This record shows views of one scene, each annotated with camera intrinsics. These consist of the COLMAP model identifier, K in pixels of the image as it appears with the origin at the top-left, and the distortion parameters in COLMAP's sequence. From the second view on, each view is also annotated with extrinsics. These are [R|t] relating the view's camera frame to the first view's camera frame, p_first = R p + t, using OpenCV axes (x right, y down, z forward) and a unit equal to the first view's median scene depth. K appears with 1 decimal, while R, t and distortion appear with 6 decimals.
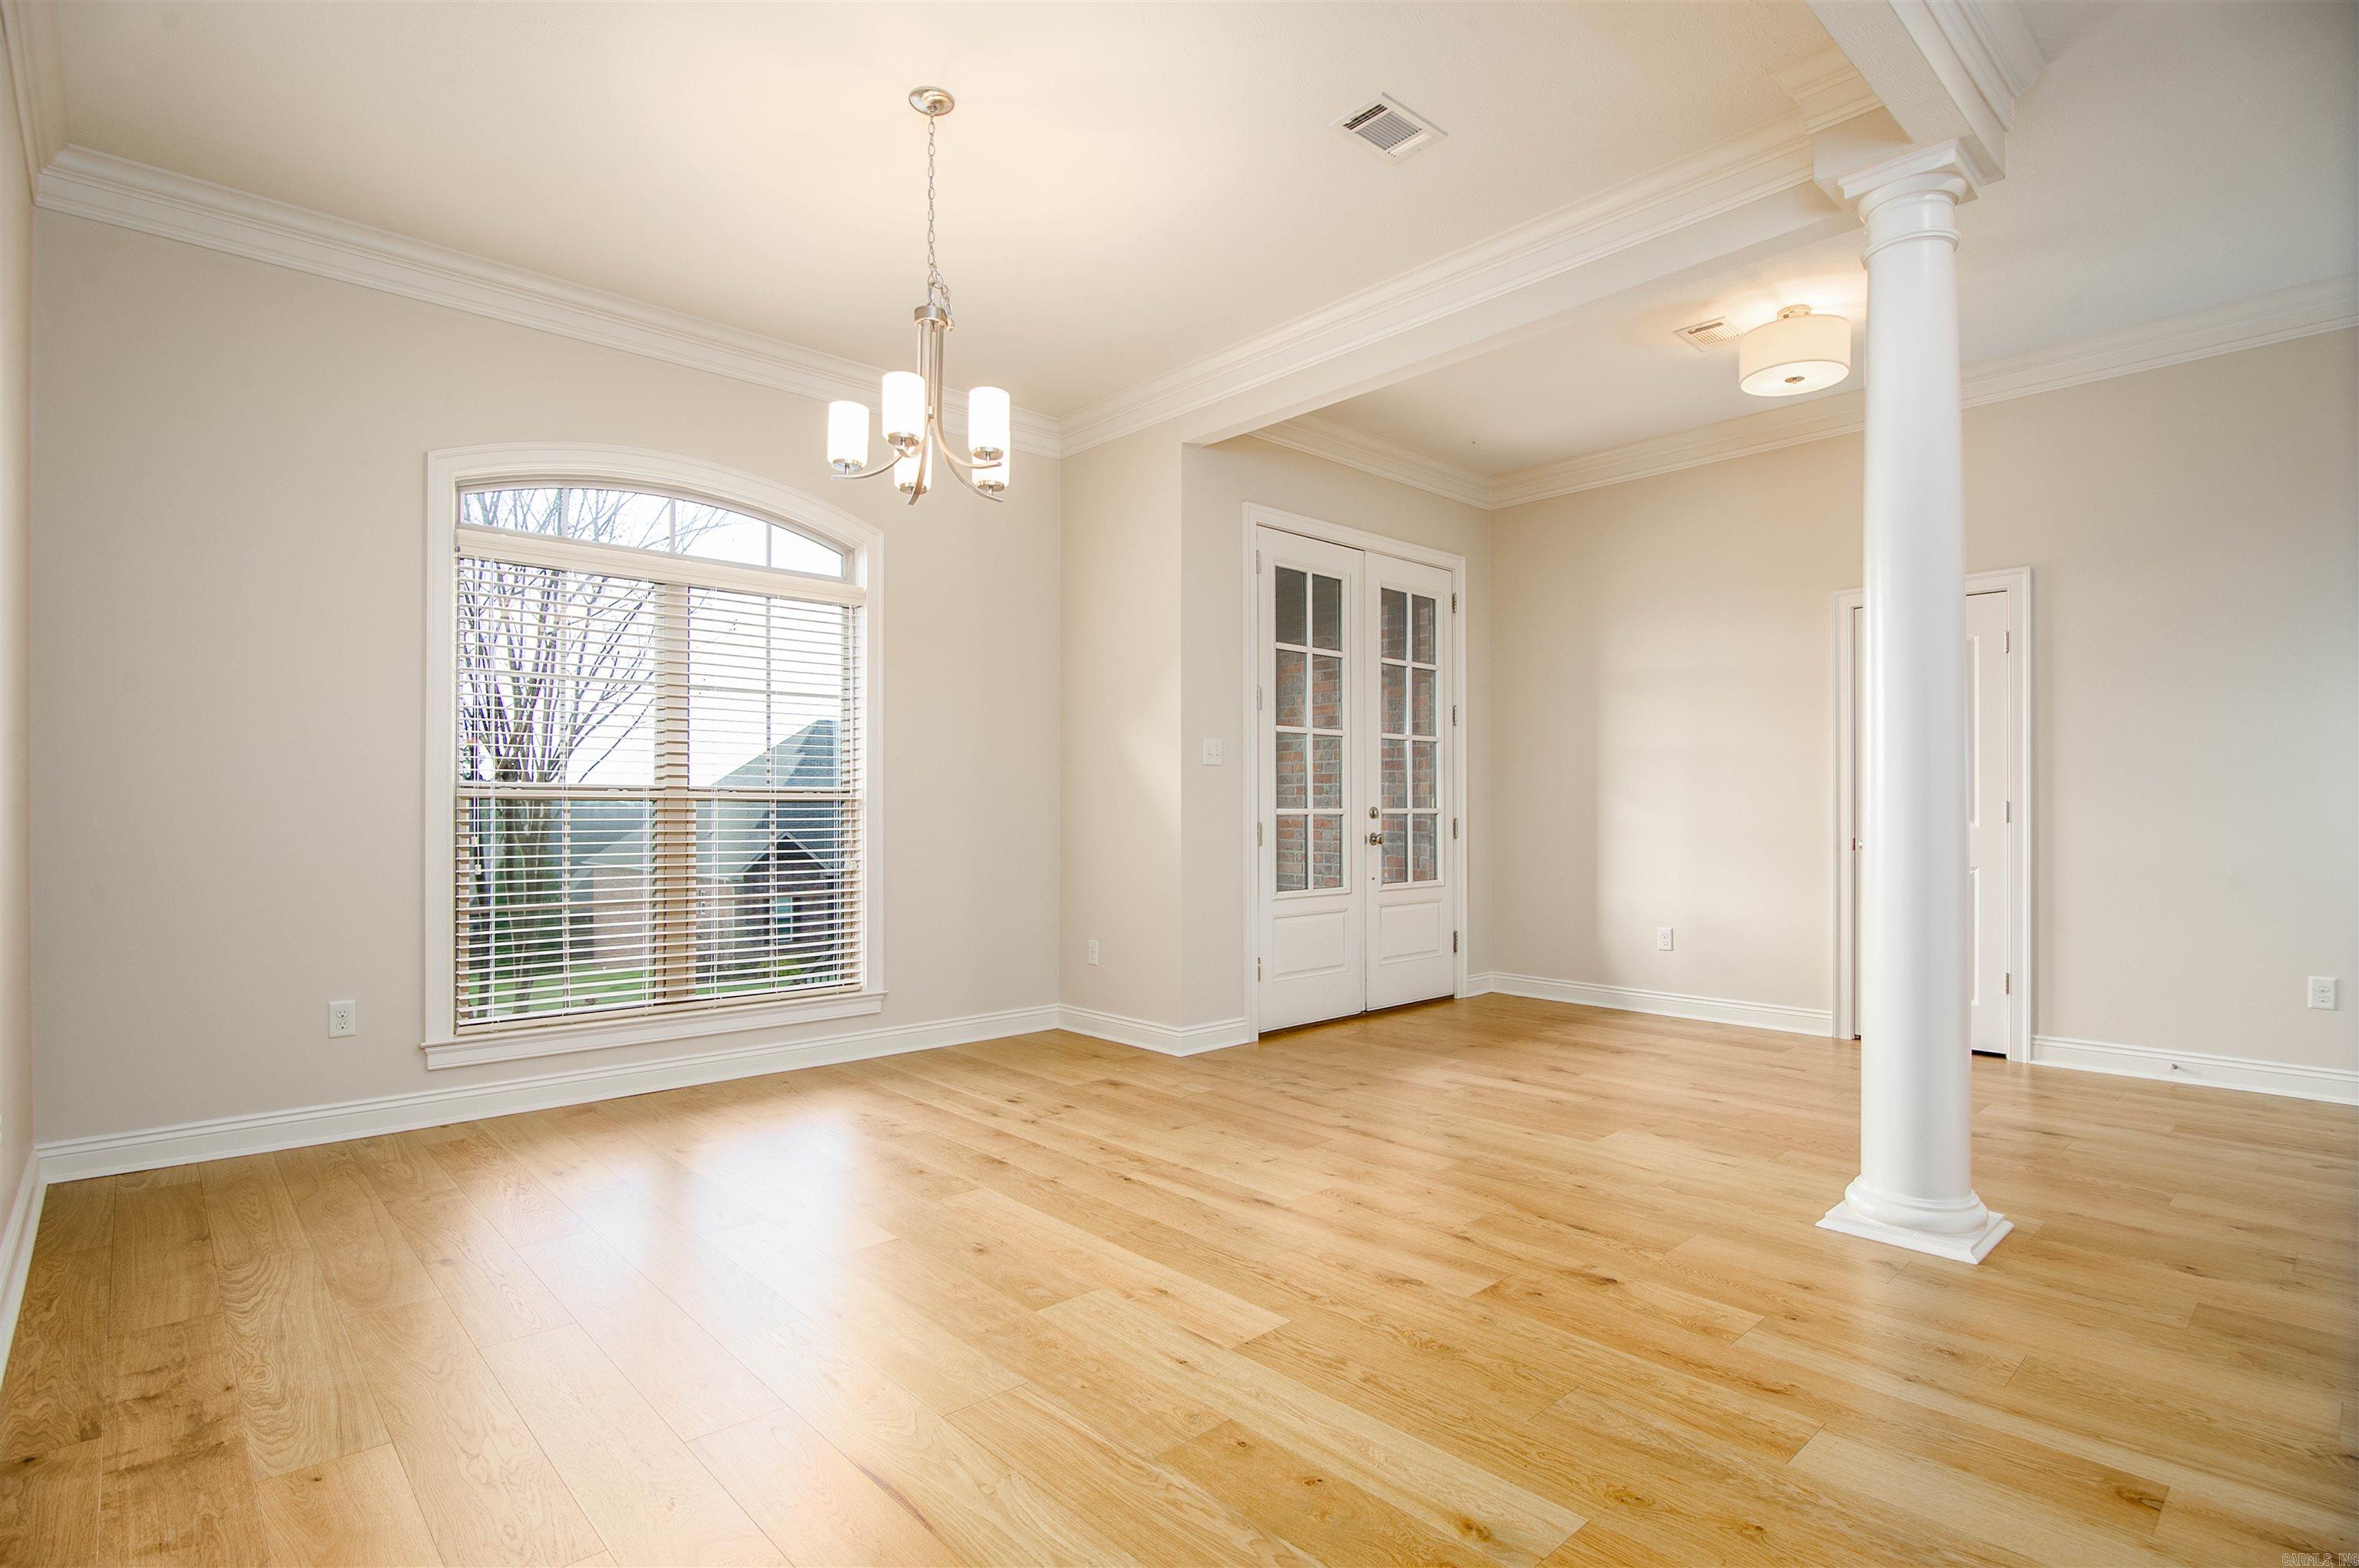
lens RADIAL K [[1147.0, 0, 1171.0], [0, 1147.0, 793.0], [0, 0, 1]] dist [-0.015131, -0.000596]
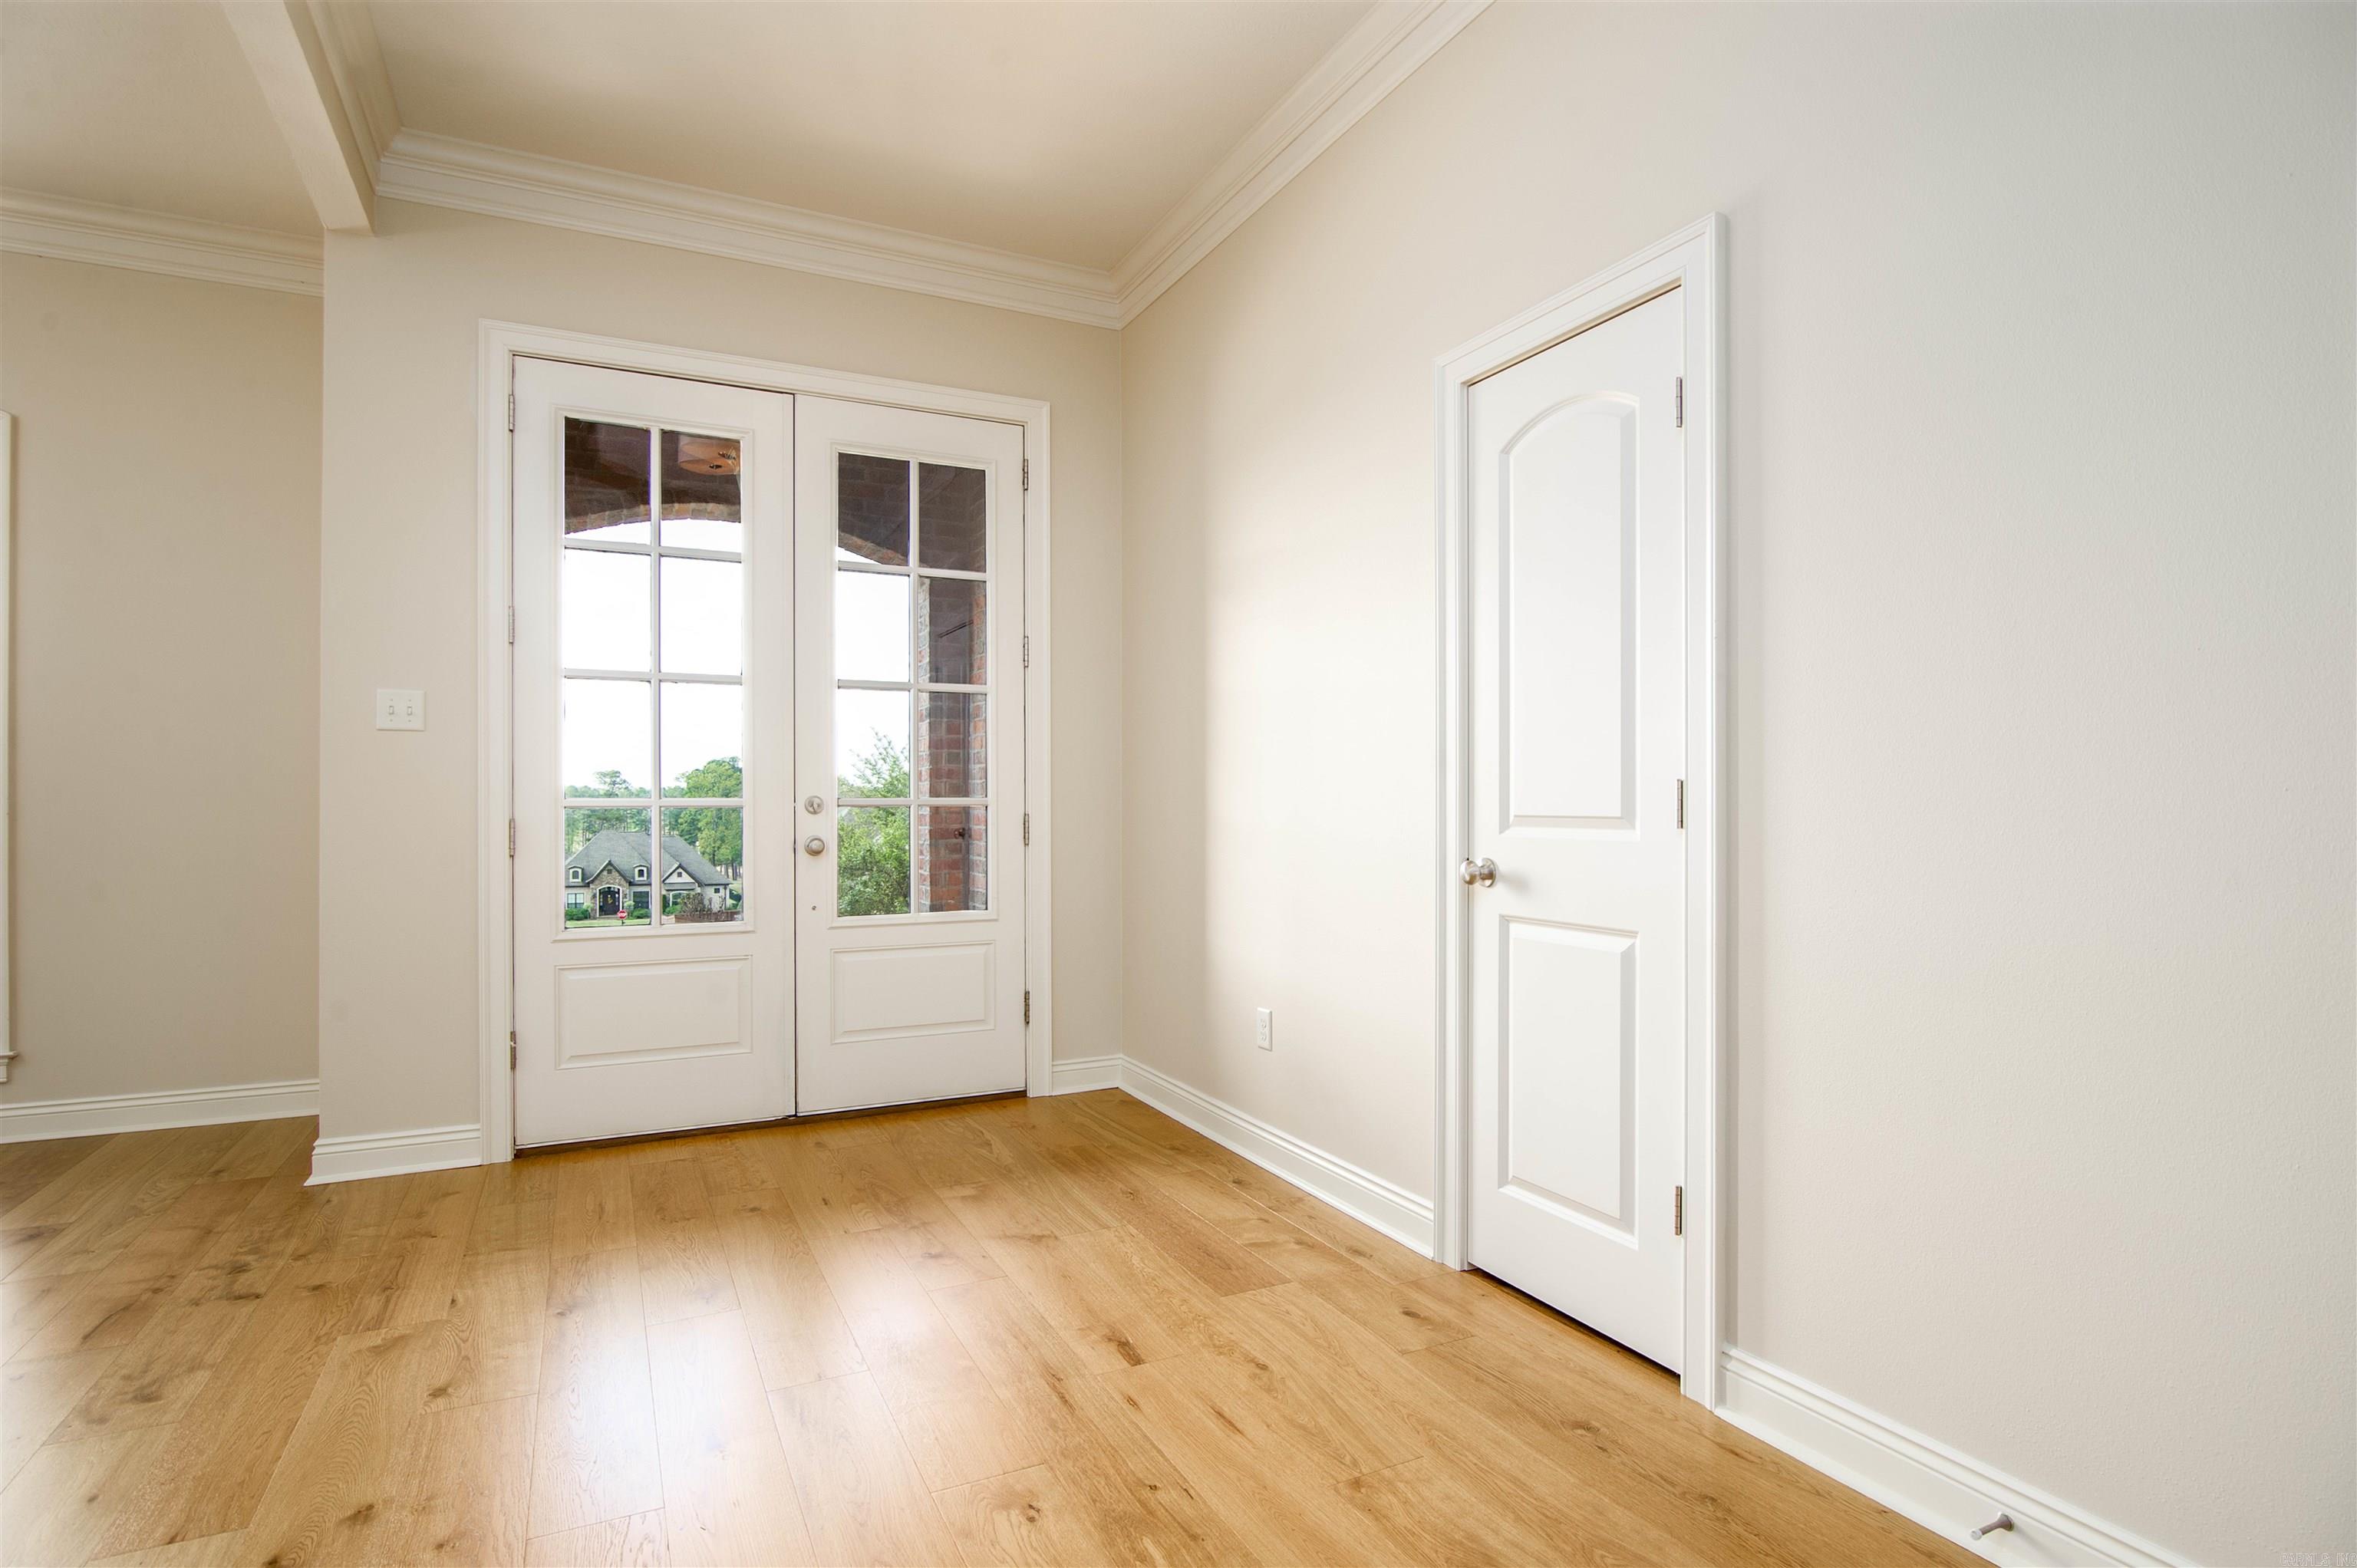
lens RADIAL K [[1154.8, 0, 1178.5], [0, 1154.8, 784.0], [0, 0, 1]] dist [-0.036428, -0.000006]
pose [[0.962498, -0.006977, -0.271200, 0.520412], [0.006845, 0.999976, -0.001432, 0.007979], [0.271203, -0.000478, 0.962522, 0.422456]]
